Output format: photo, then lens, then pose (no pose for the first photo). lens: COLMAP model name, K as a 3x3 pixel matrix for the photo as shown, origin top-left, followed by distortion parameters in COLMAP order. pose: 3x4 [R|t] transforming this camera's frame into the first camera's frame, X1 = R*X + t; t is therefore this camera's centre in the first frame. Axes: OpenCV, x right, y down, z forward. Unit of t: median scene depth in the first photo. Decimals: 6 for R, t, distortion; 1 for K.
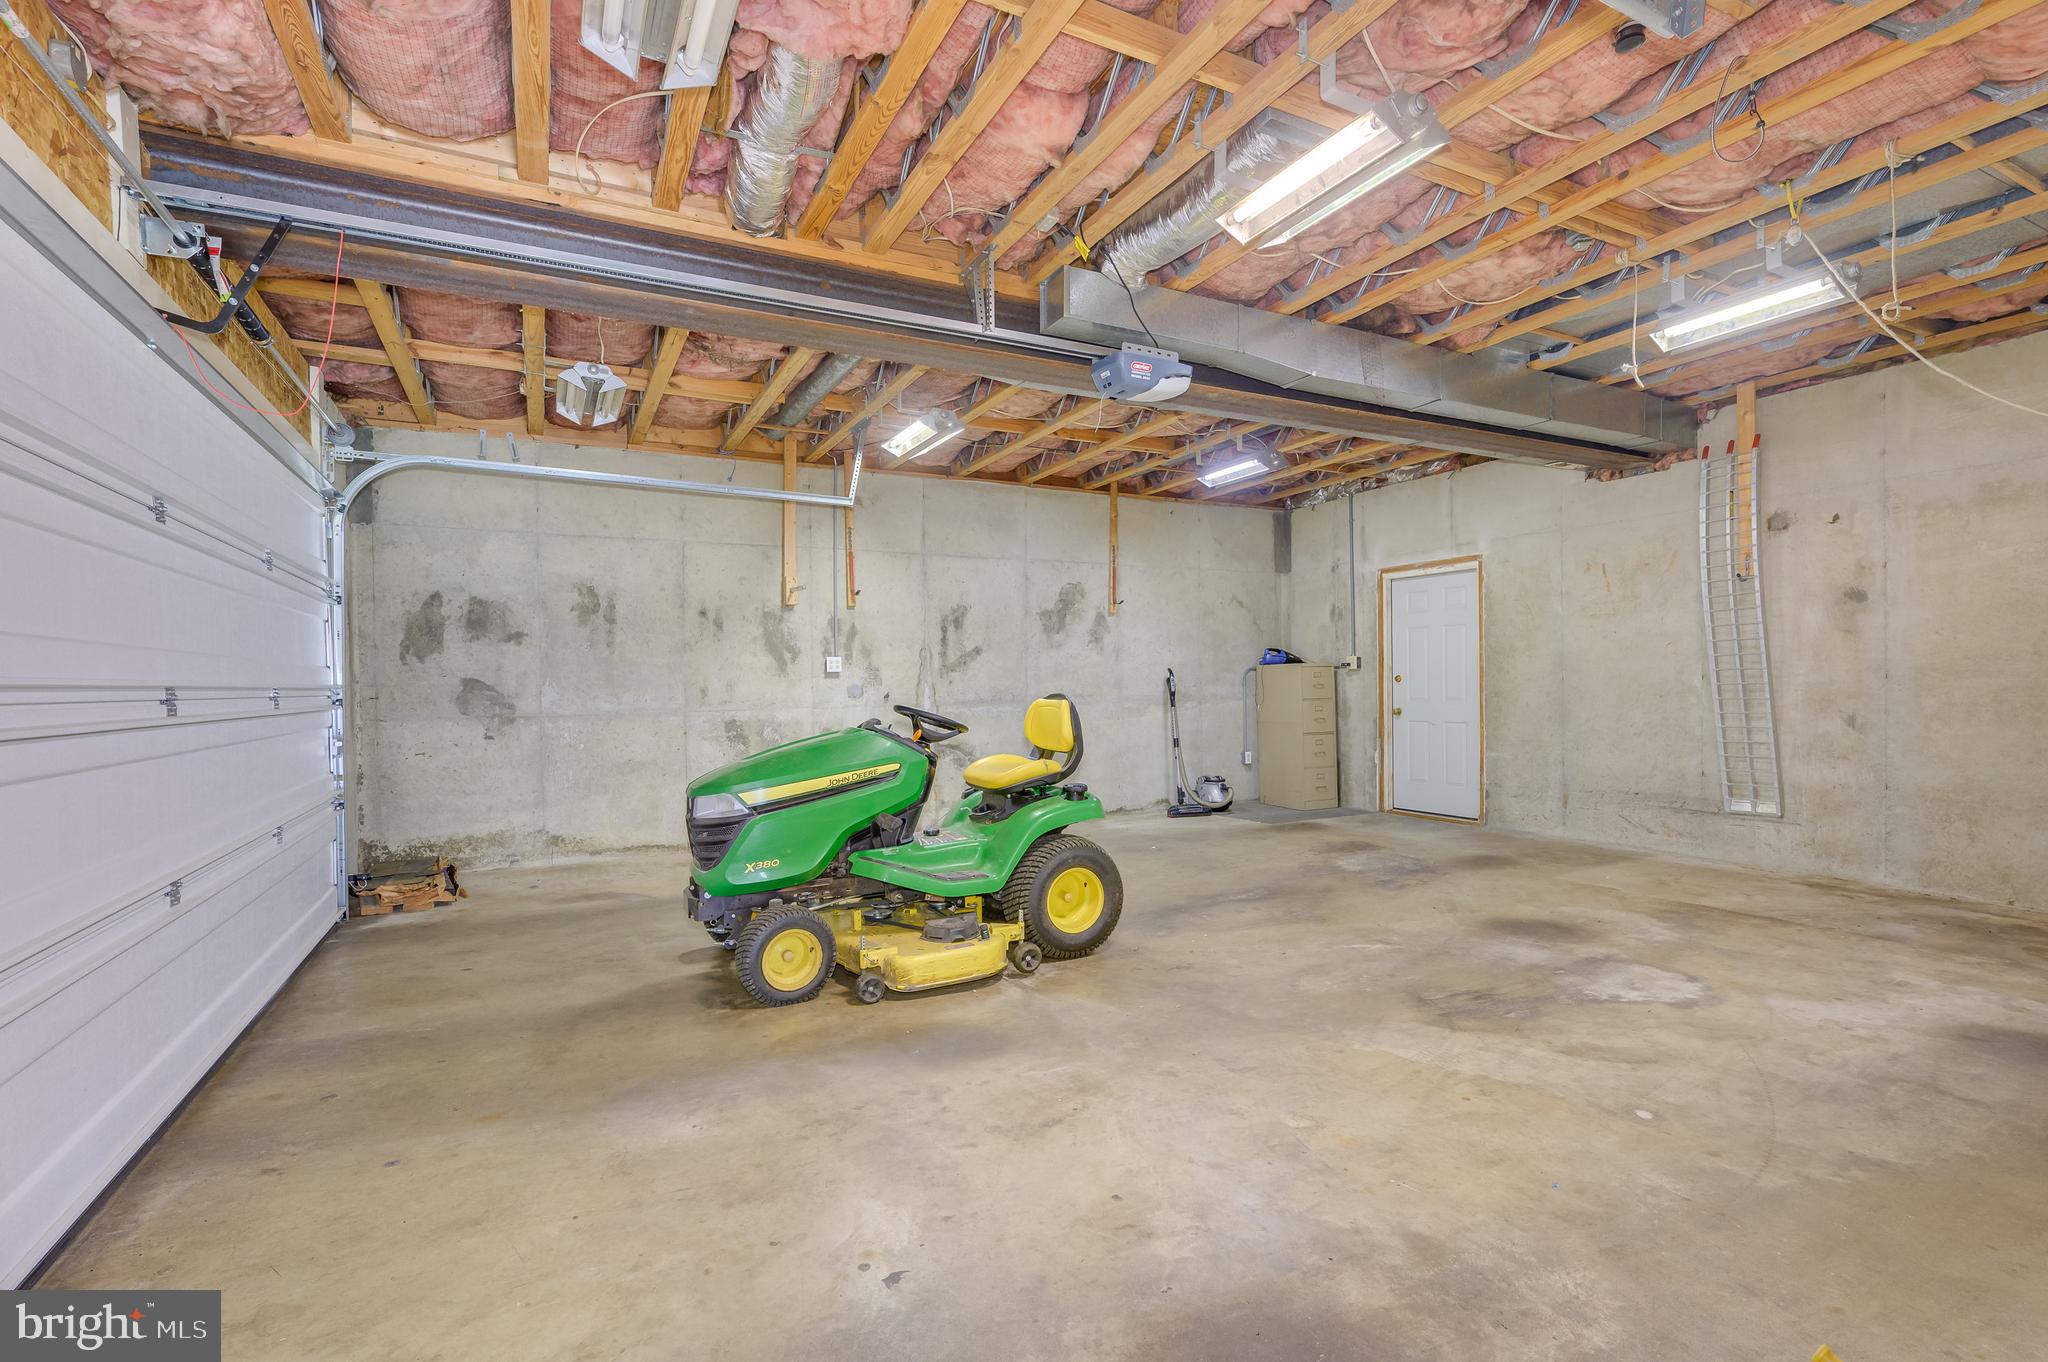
lens RADIAL K [[936.6, 0, 1032.9], [0, 936.6, 689.8], [0, 0, 1]] dist [-0.000352, 0.000025]
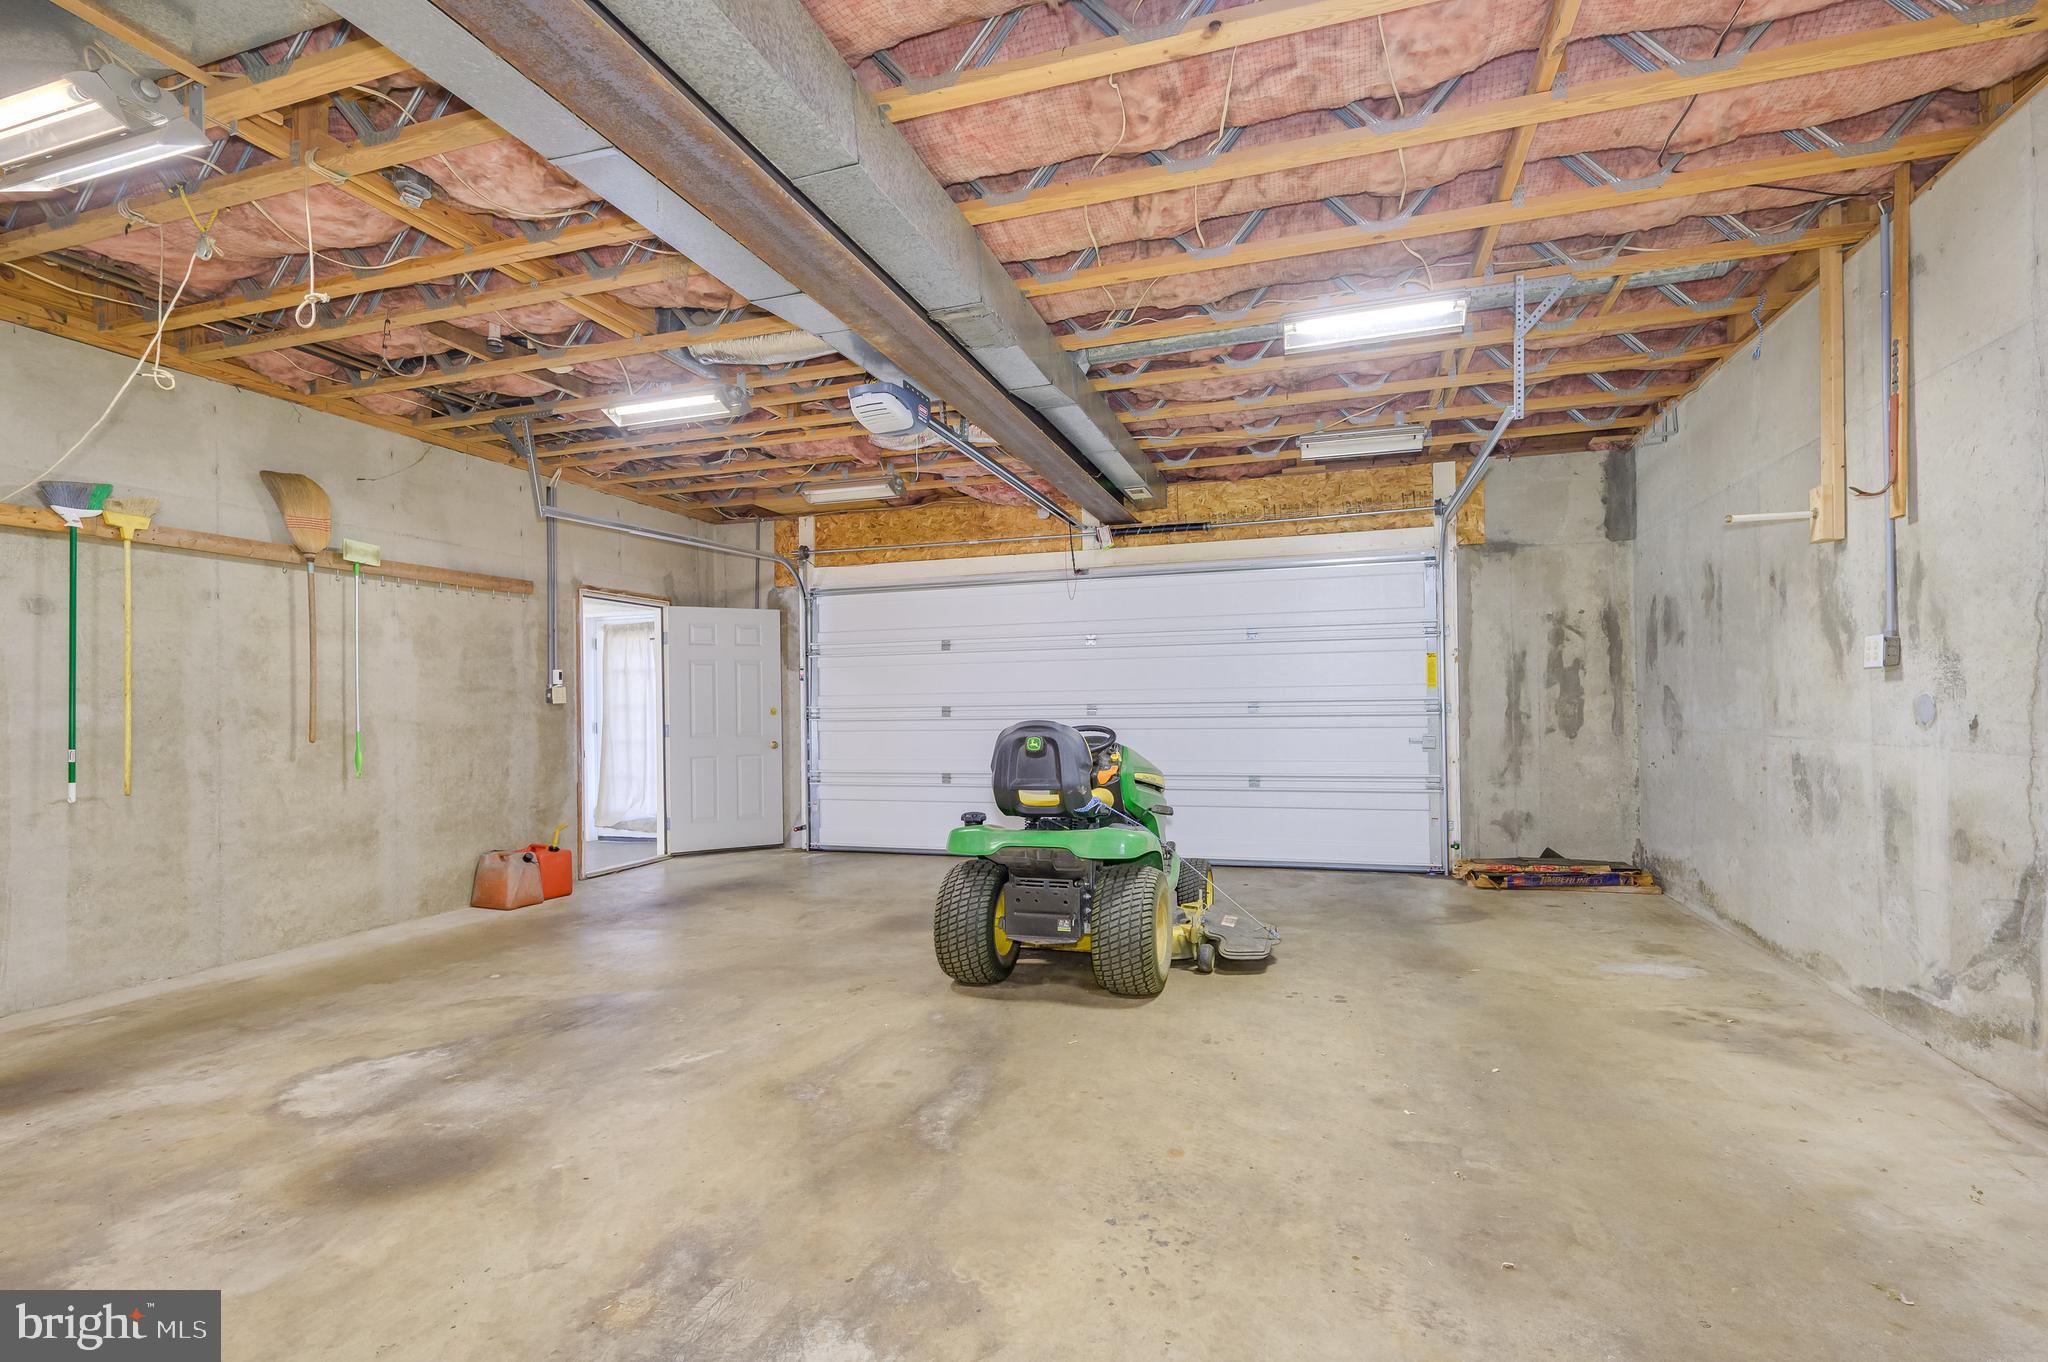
lens RADIAL K [[936.6, 0, 1032.9], [0, 936.6, 689.8], [0, 0, 1]] dist [-0.000352, 0.000025]
pose [[-0.706388, 0.012228, -0.707719, 0.845414], [0.019173, 0.999814, -0.001862, -0.031568], [0.707565, -0.014884, -0.706492, 2.112763]]
